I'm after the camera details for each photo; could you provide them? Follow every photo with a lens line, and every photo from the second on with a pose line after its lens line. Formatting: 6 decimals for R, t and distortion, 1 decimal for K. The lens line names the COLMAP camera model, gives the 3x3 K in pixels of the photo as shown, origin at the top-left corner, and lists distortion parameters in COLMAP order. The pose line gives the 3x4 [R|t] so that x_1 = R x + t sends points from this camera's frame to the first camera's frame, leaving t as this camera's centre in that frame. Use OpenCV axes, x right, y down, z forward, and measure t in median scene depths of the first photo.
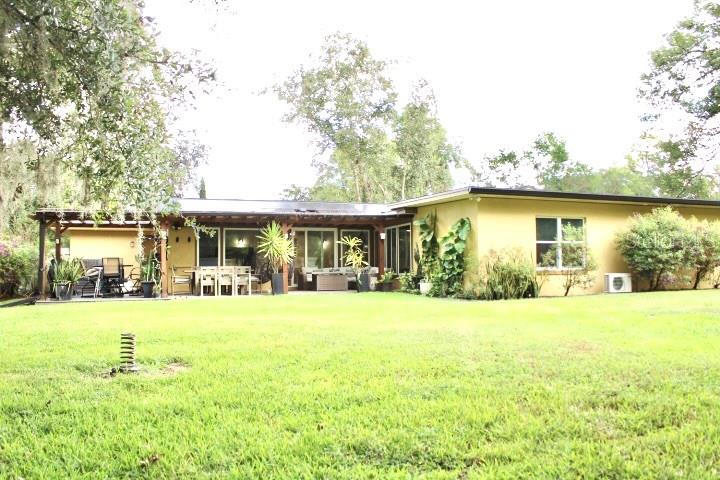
lens RADIAL K [[606.5, 0, 360.5], [0, 606.5, 241.8], [0, 0, 1]] dist [-0.101691, 0.007779]
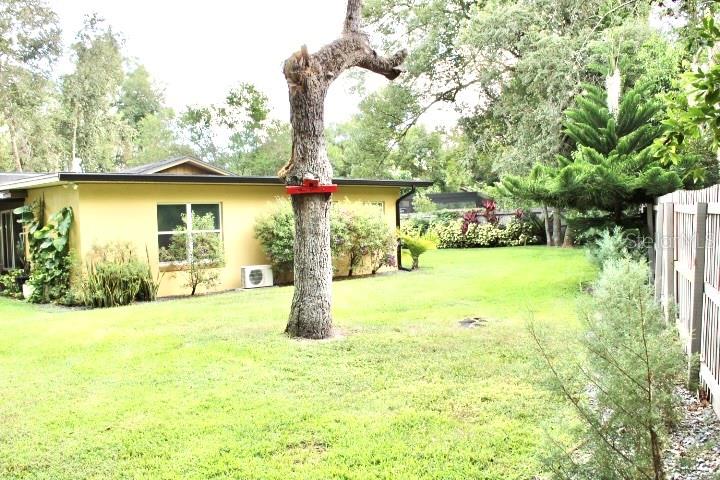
lens RADIAL K [[687.5, 0, 359.4], [0, 687.5, 238.5], [0, 0, 1]] dist [-0.014267, 0.000000]
pose [[0.945623, -0.038816, 0.322942, 0.247605], [0.014271, 0.996849, 0.078031, -0.064617], [-0.324953, -0.069179, 0.943197, -0.013719]]
